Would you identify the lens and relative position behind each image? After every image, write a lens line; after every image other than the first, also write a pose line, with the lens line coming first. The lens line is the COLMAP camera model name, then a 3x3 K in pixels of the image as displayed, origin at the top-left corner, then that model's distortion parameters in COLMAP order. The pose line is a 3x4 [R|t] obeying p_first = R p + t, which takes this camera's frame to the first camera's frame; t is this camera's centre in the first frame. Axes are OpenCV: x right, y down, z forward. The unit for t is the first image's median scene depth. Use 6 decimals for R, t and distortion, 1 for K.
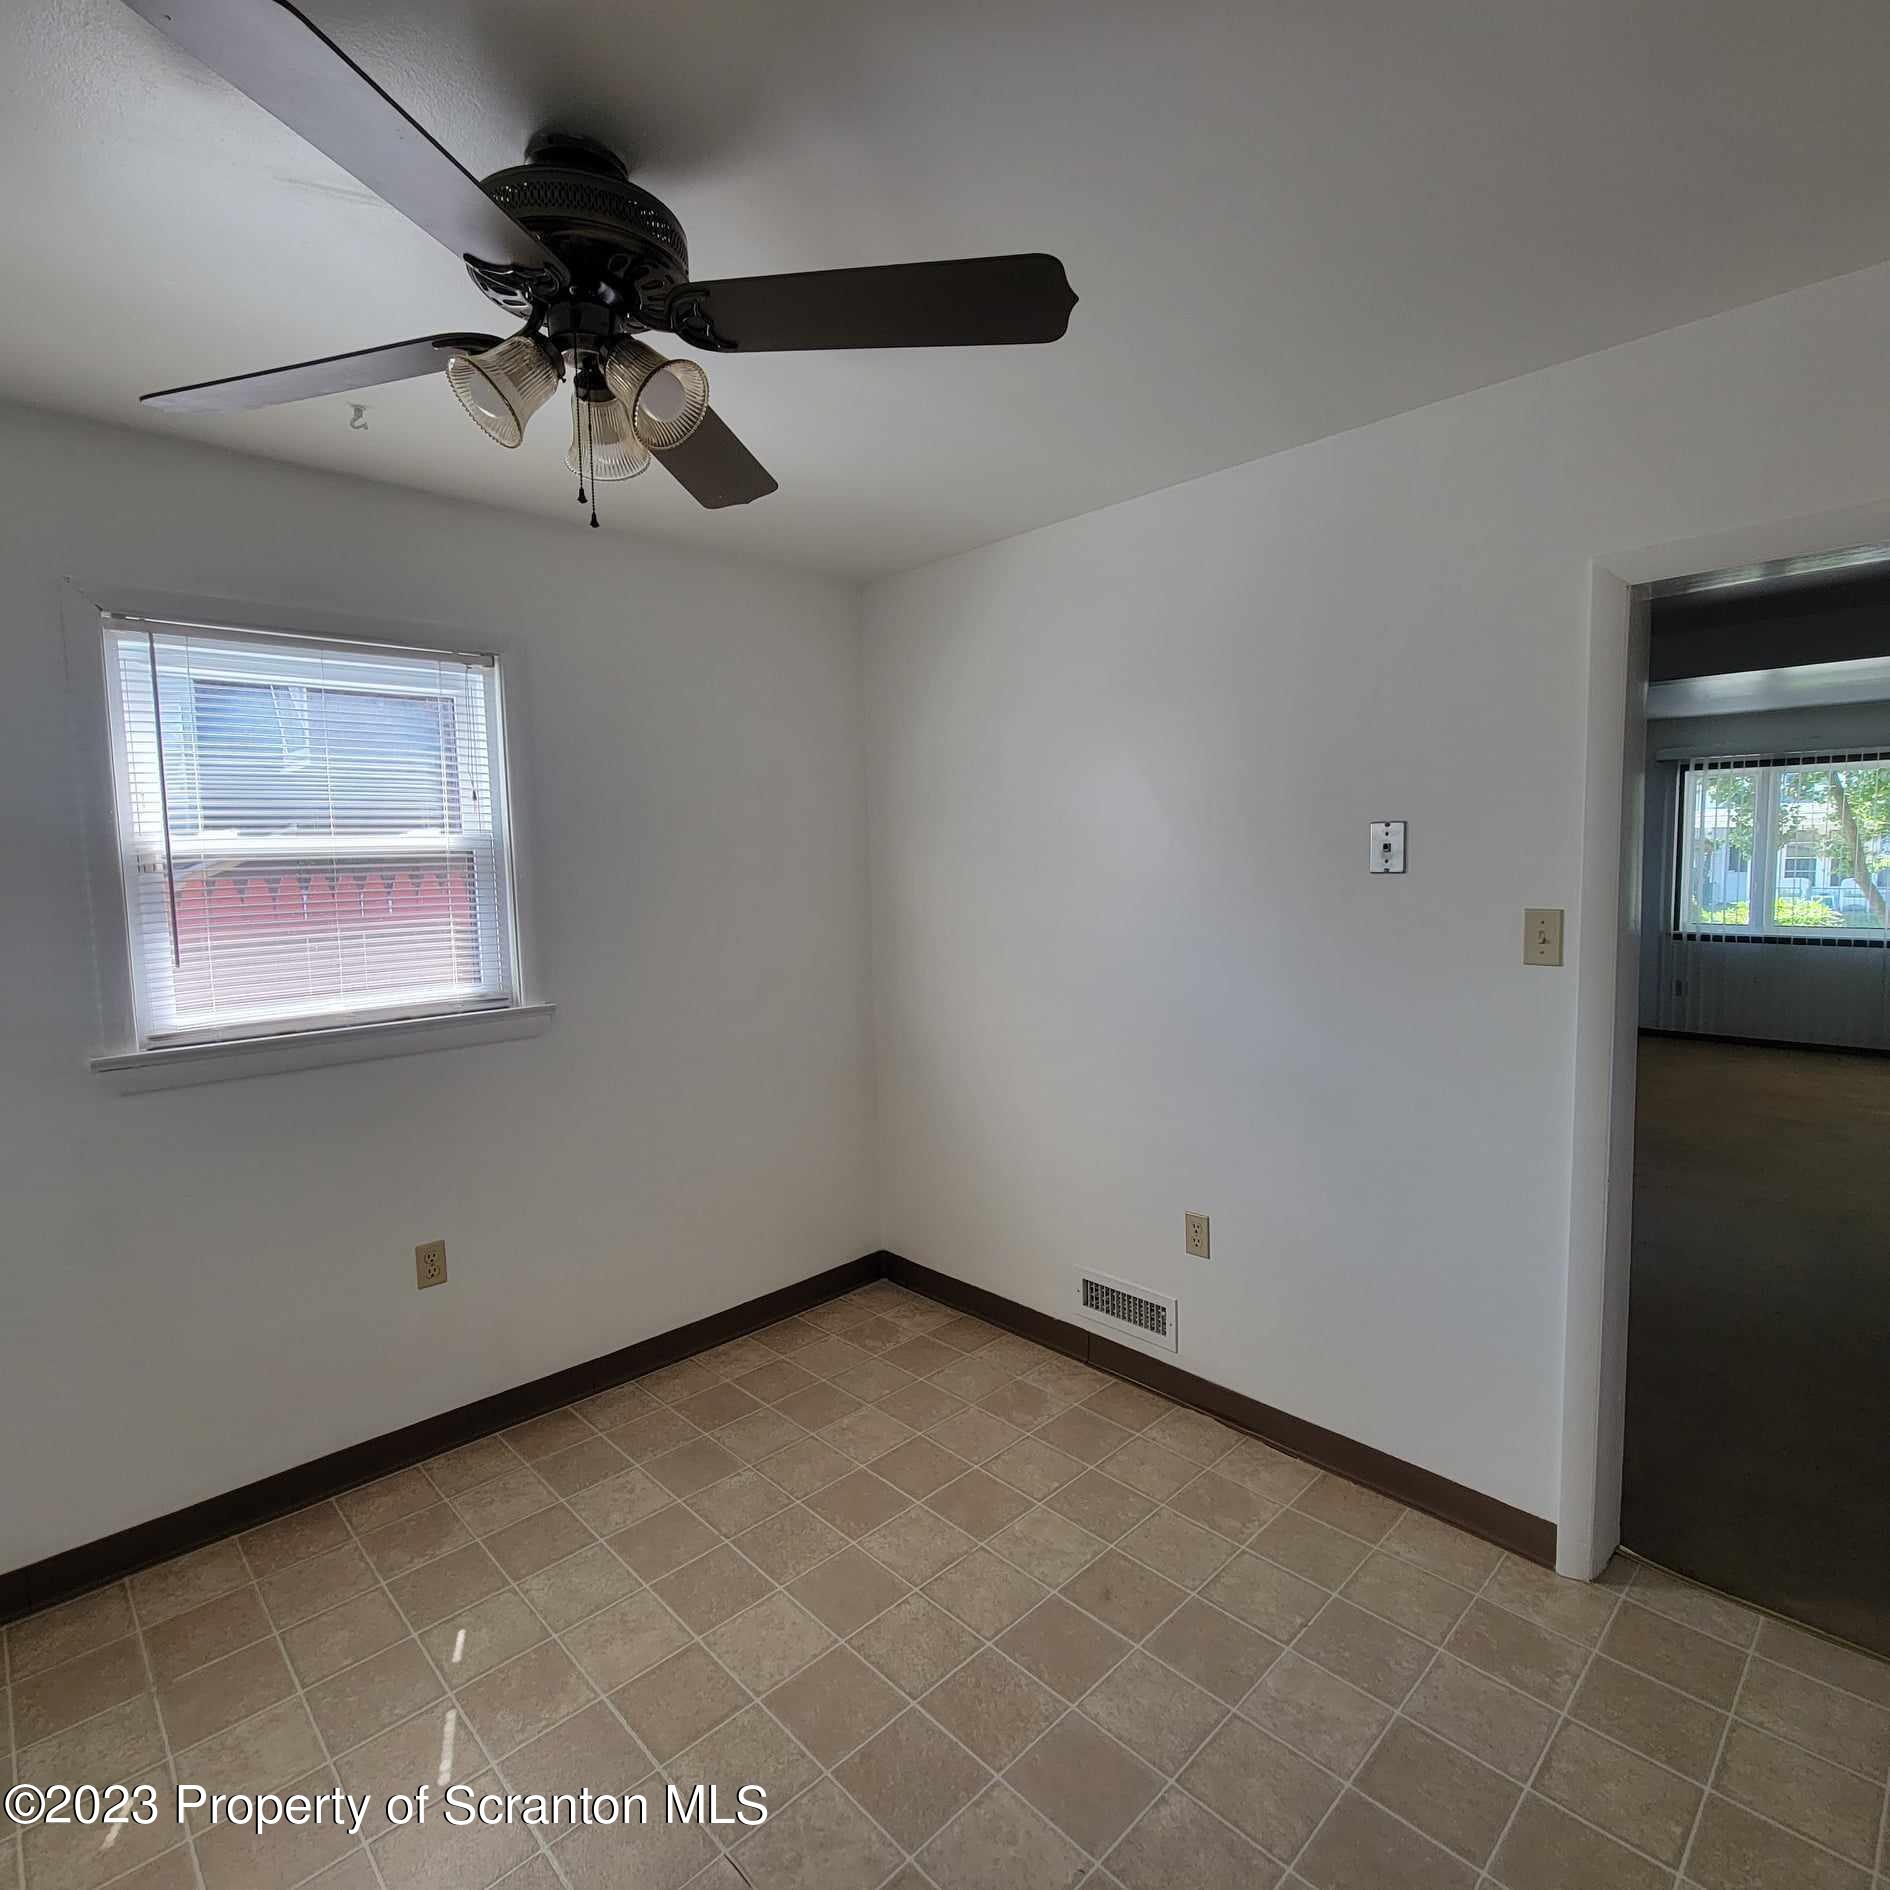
lens RADIAL K [[1026.3, 0, 935.1], [0, 1026.3, 939.0], [0, 0, 1]] dist [-0.002214, -0.000913]
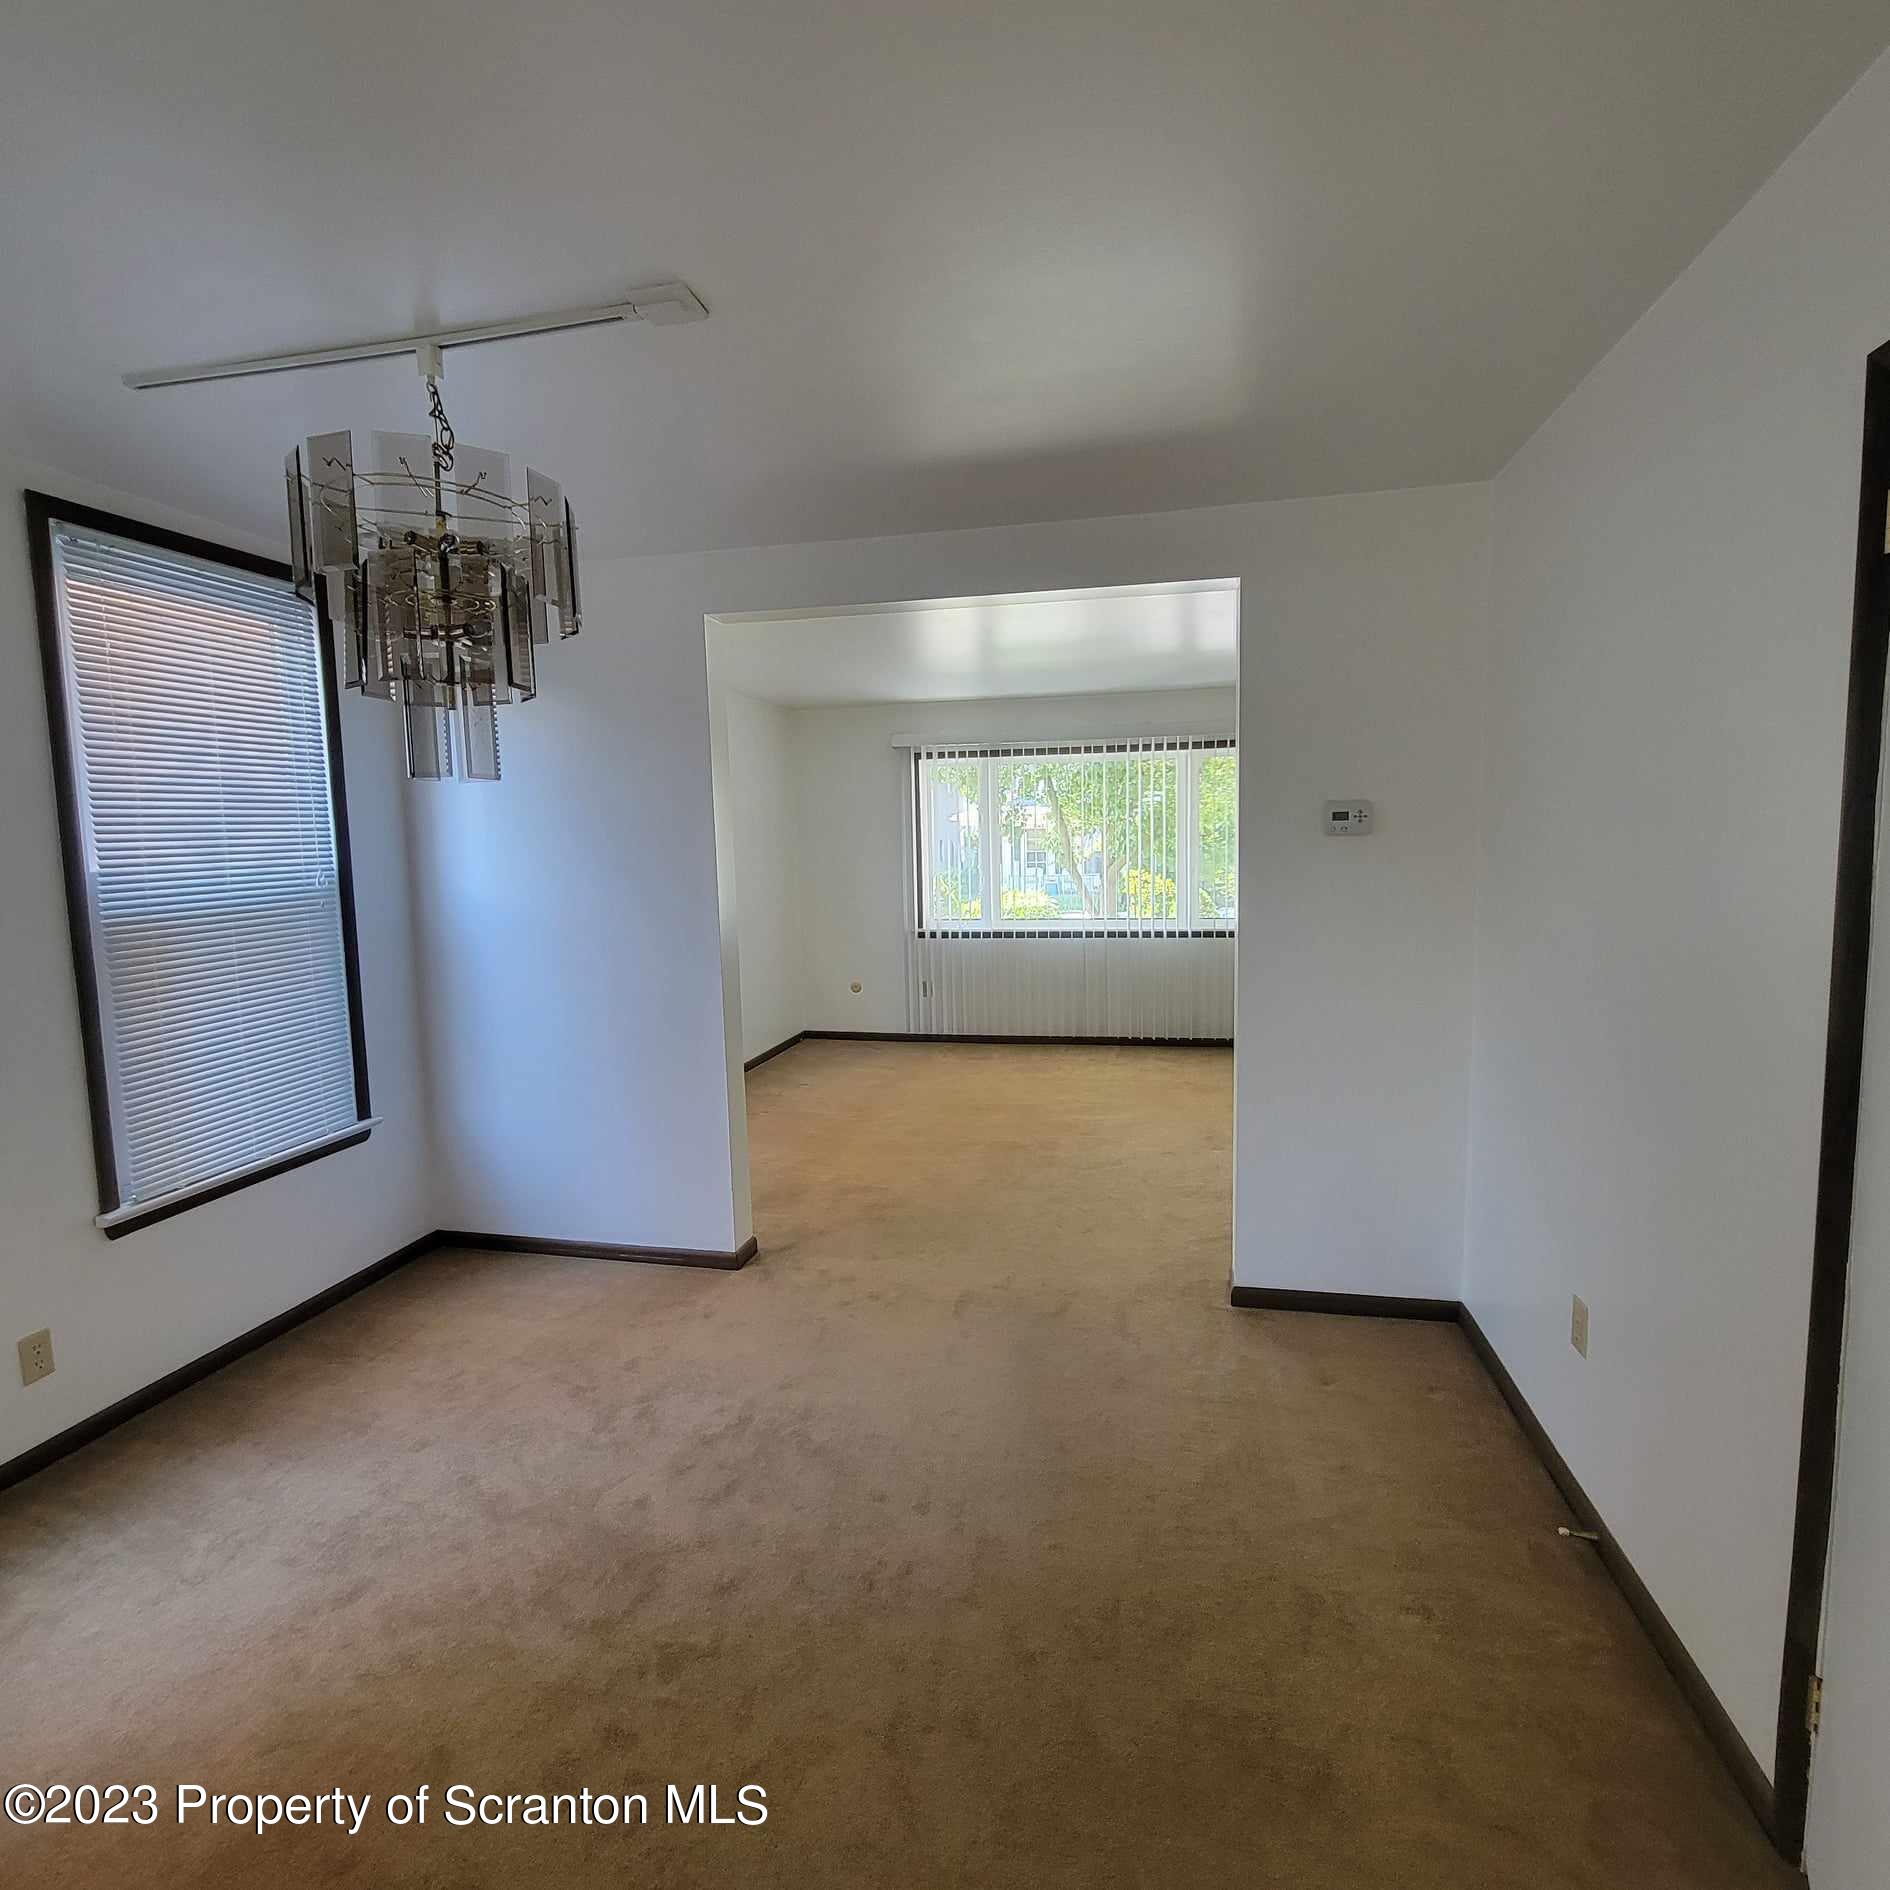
lens RADIAL K [[1026.3, 0, 934.0], [0, 1026.3, 946.8], [0, 0, 1]] dist [-0.002214, -0.000913]
pose [[0.826966, -0.061292, 0.558901, 0.203286], [0.056962, 0.998059, 0.025169, -0.014498], [-0.559359, 0.011022, 0.828852, 0.207628]]
